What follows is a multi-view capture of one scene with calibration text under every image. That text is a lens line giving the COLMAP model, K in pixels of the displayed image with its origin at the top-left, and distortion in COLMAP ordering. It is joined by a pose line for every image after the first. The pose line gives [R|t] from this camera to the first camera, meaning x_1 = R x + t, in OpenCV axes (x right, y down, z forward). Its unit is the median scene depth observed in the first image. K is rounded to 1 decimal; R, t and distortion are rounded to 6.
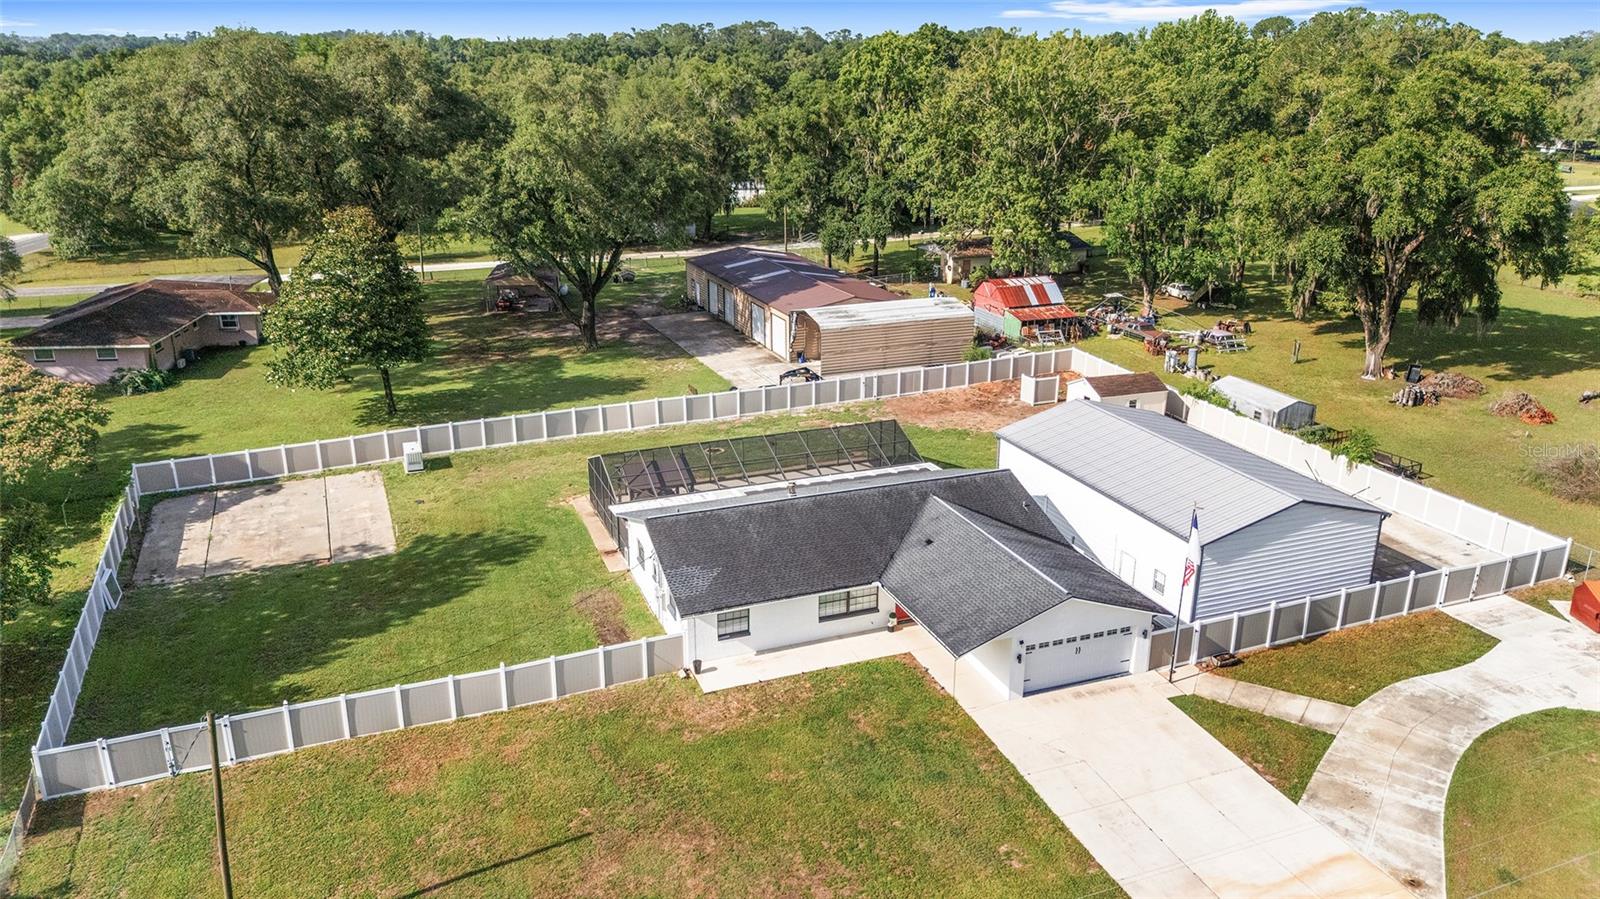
lens RADIAL K [[1169.8, 0, 807.7], [0, 1169.8, 451.7], [0, 0, 1]] dist [0.080871, -0.098753]
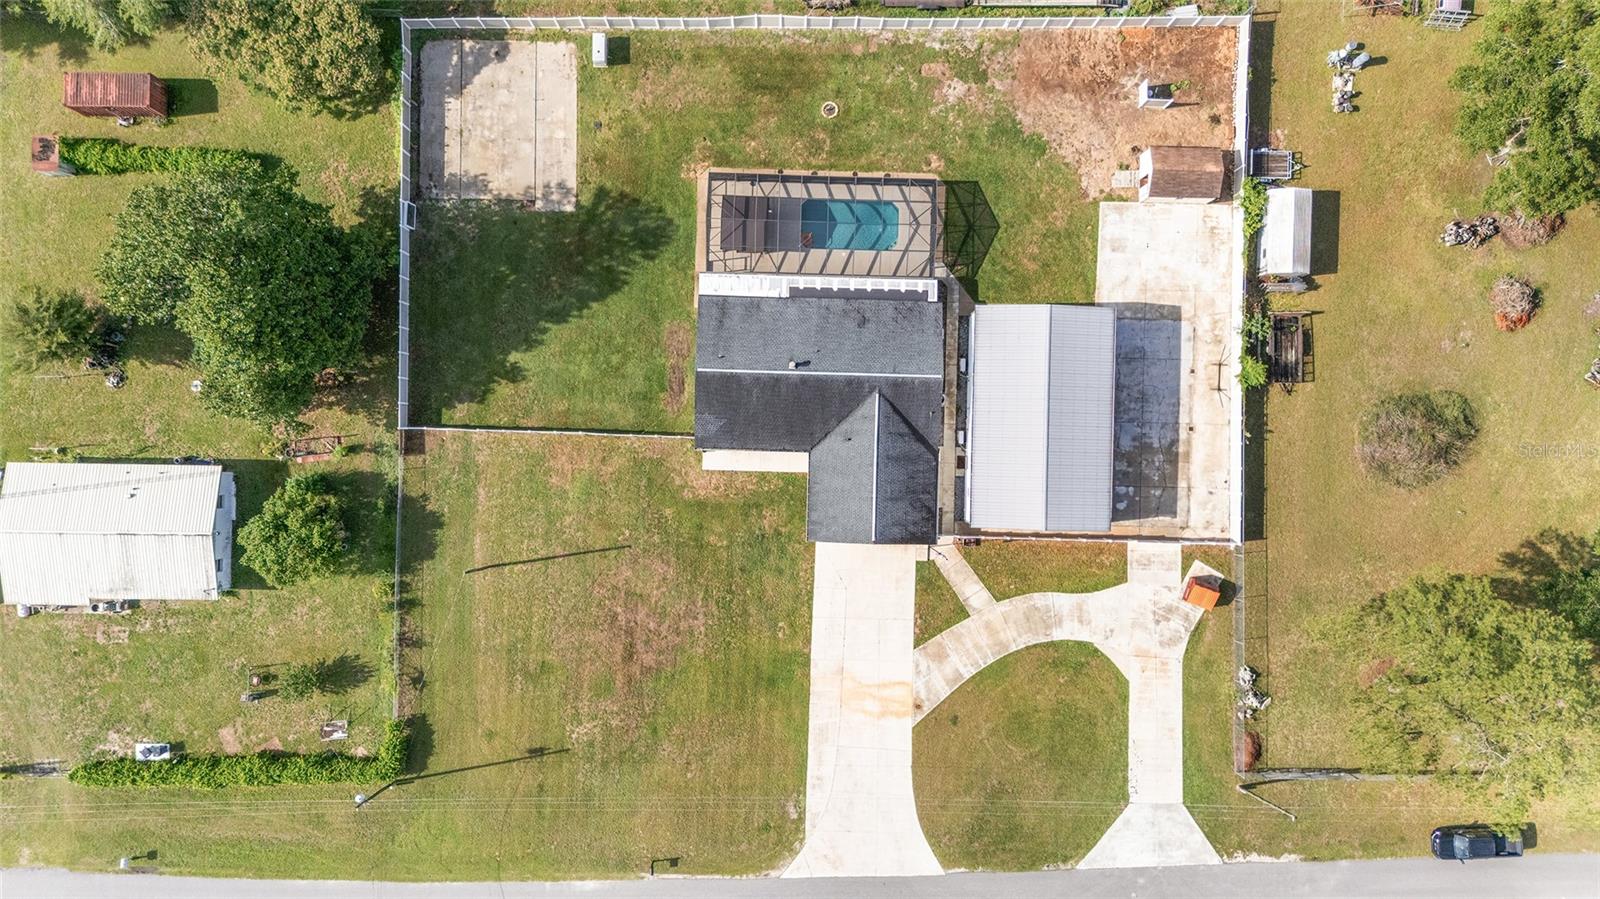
lens RADIAL K [[1169.8, 0, 807.7], [0, 1169.8, 451.7], [0, 0, 1]] dist [0.080871, -0.098753]
pose [[0.919273, 0.393398, 0.013192, 0.025064], [-0.144594, 0.306329, 0.940880, -1.109238], [0.366100, -0.866833, 0.338483, 0.282039]]
